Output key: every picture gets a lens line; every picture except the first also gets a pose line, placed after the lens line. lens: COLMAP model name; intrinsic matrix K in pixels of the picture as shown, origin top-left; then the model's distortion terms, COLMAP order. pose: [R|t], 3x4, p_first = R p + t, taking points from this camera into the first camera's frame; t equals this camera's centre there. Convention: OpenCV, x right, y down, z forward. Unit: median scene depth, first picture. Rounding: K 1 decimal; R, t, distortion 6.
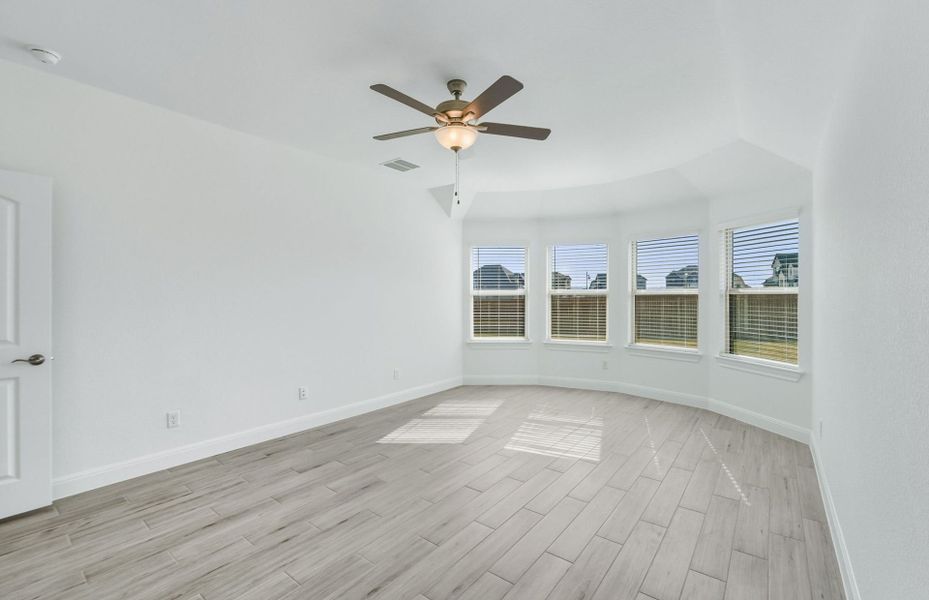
lens RADIAL K [[398.4, 0, 461.3], [0, 398.4, 293.6], [0, 0, 1]] dist [-0.021731, 0.006590]
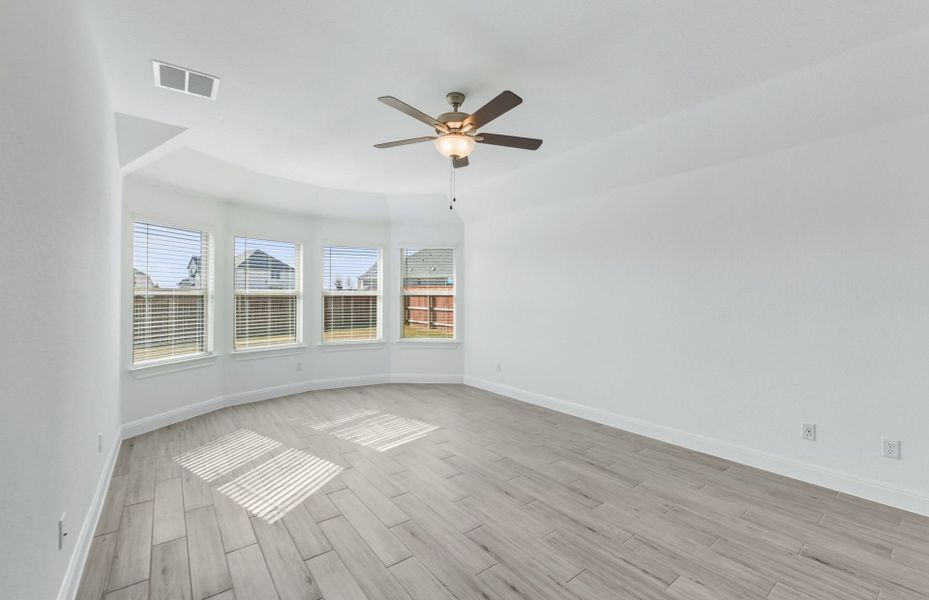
lens RADIAL K [[402.0, 0, 474.5], [0, 402.0, 295.1], [0, 0, 1]] dist [-0.008578, 0.000361]
pose [[0.222382, 0.000768, 0.974959, -0.702150], [-0.003049, 0.999995, -0.000092, 0.000812], [-0.974955, -0.002952, 0.222383, 0.483568]]
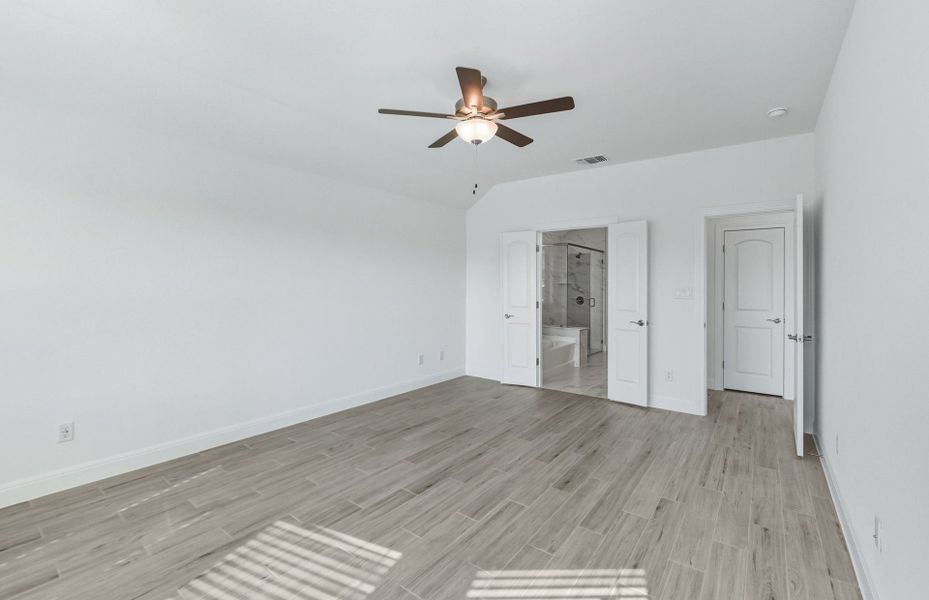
lens RADIAL K [[392.2, 0, 468.0], [0, 392.2, 298.6], [0, 0, 1]] dist [-0.015944, 0.000491]
pose [[-0.999231, -0.003764, -0.039026, 0.029902], [-0.004827, 0.999619, 0.027189, 0.008264], [0.038909, 0.027357, -0.998868, 1.344415]]
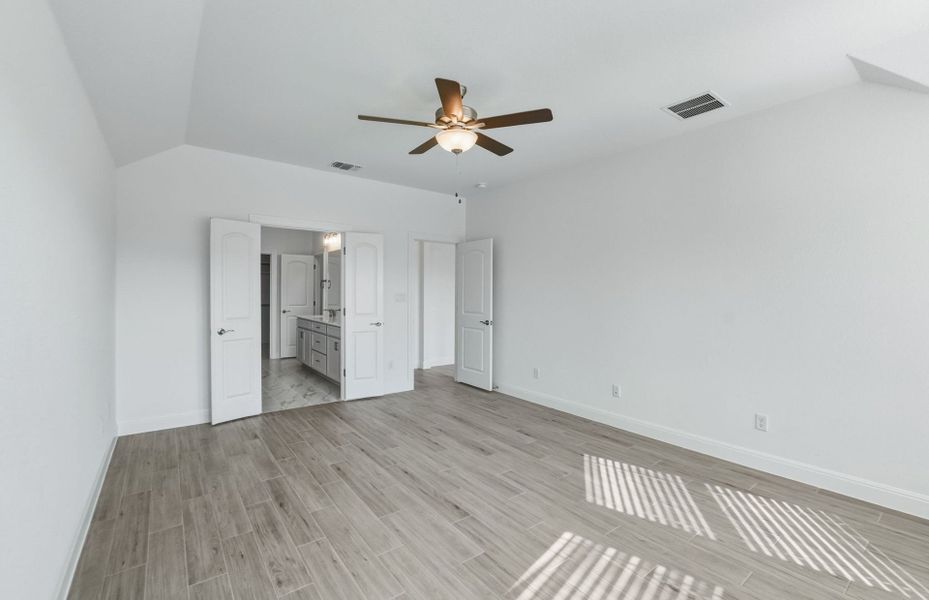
lens RADIAL K [[392.1, 0, 470.0], [0, 392.1, 293.5], [0, 0, 1]] dist [-0.006902, 0.000013]
pose [[-0.237653, -0.003244, -0.971345, 0.657765], [-0.006281, 0.999979, -0.001803, 0.005579], [0.971330, 0.005672, -0.237668, 0.865462]]
